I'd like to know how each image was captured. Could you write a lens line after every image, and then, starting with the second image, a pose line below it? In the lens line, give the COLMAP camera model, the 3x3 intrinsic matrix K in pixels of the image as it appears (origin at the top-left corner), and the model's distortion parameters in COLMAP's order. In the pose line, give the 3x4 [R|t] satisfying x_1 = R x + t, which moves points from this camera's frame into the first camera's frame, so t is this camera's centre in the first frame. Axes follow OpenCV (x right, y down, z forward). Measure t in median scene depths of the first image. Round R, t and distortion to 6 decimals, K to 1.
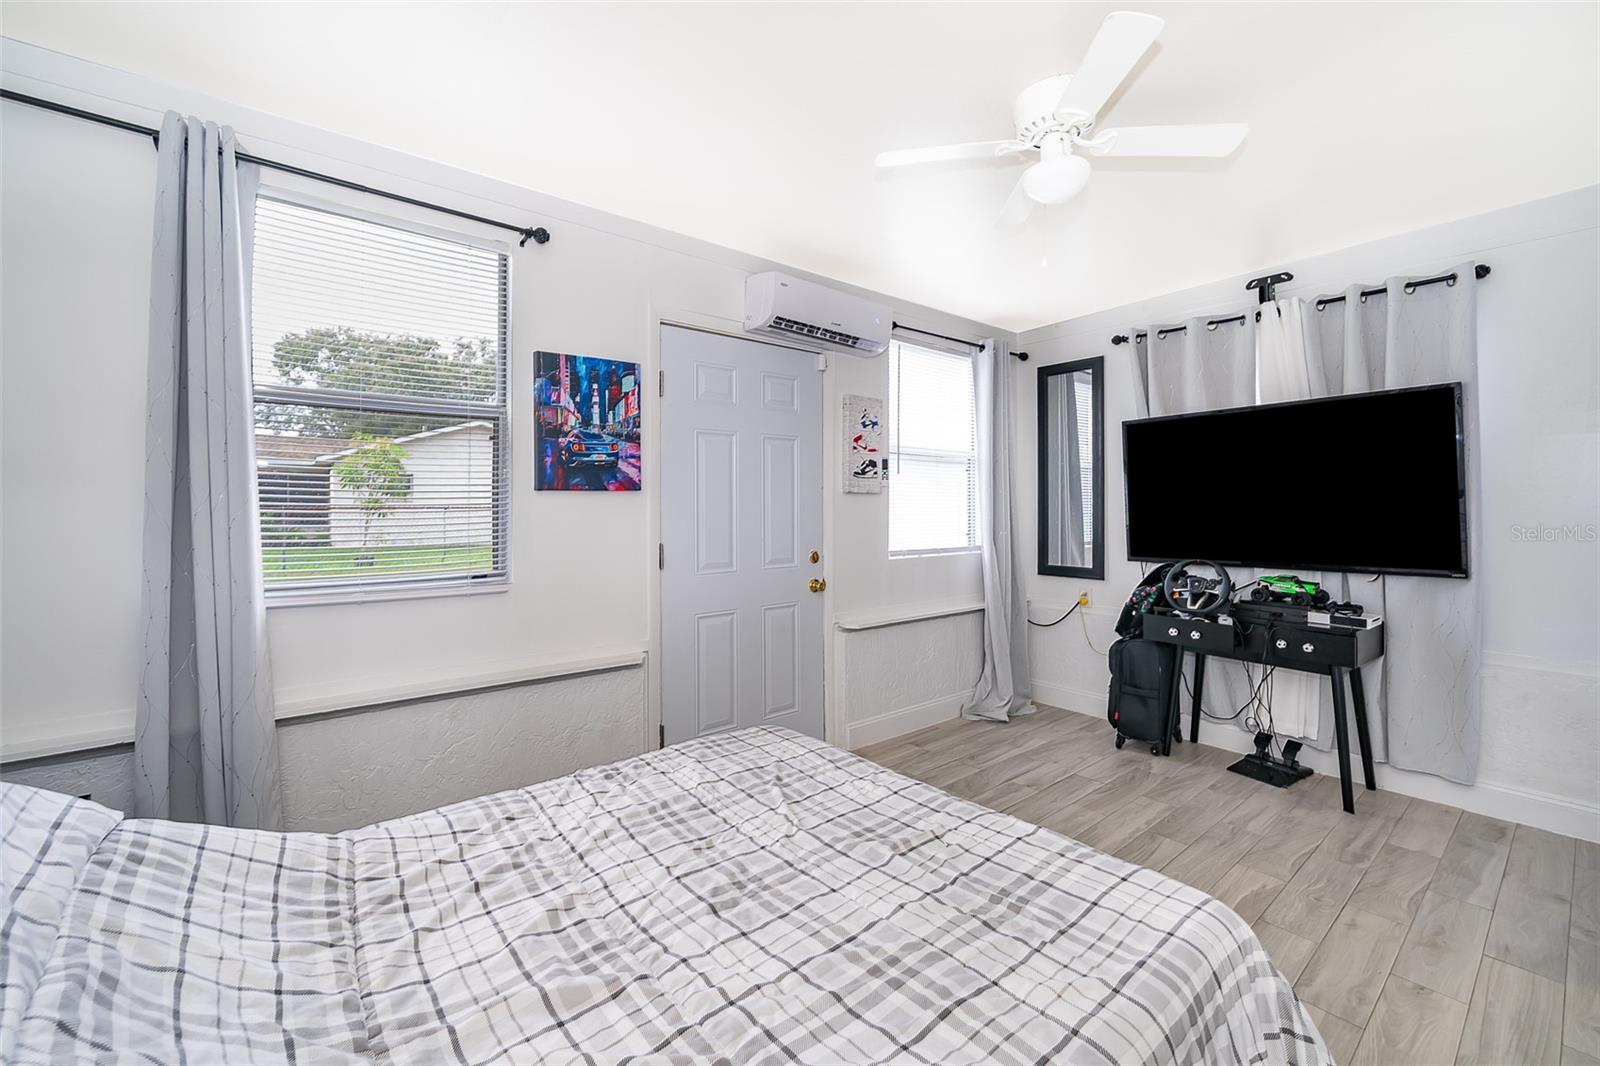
lens RADIAL K [[637.7, 0, 812.4], [0, 637.7, 500.4], [0, 0, 1]] dist [-0.000006, -0.000014]
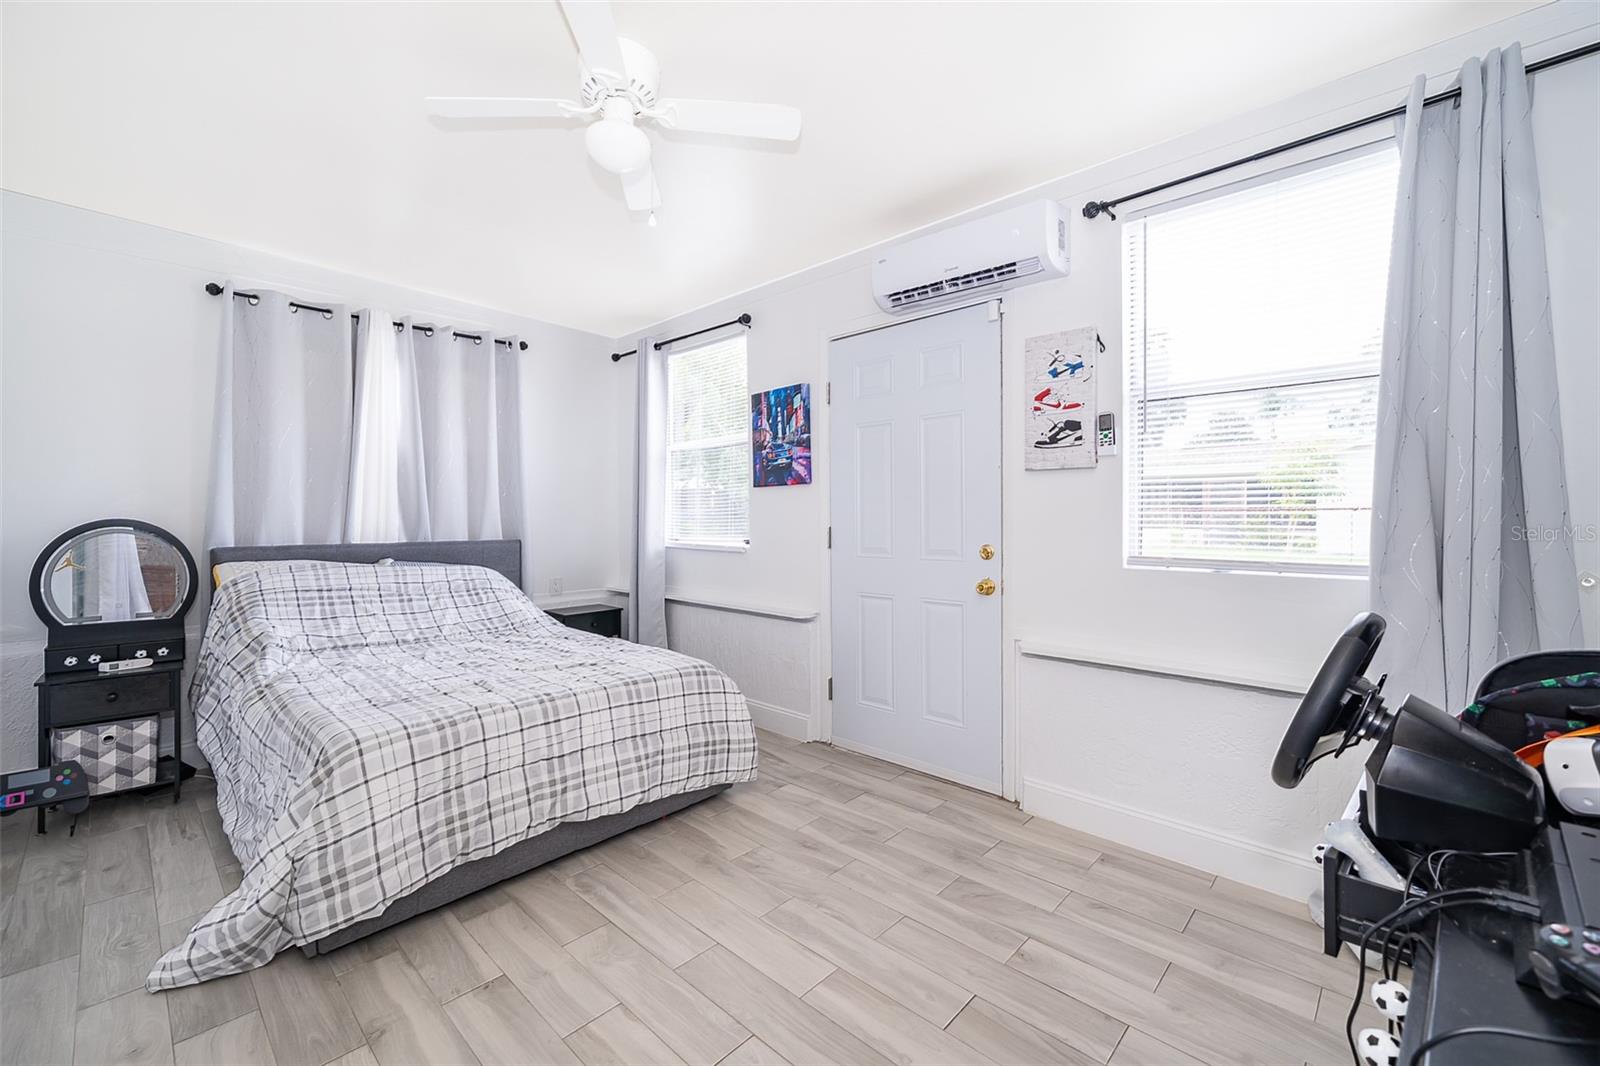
lens RADIAL K [[637.7, 0, 801.5], [0, 637.7, 531.4], [0, 0, 1]] dist [-0.000006, -0.000014]
pose [[0.149124, 0.014836, -0.988707, 0.996144], [0.006629, 0.999850, 0.016003, 0.059785], [0.988796, -0.008940, 0.149003, 0.819814]]
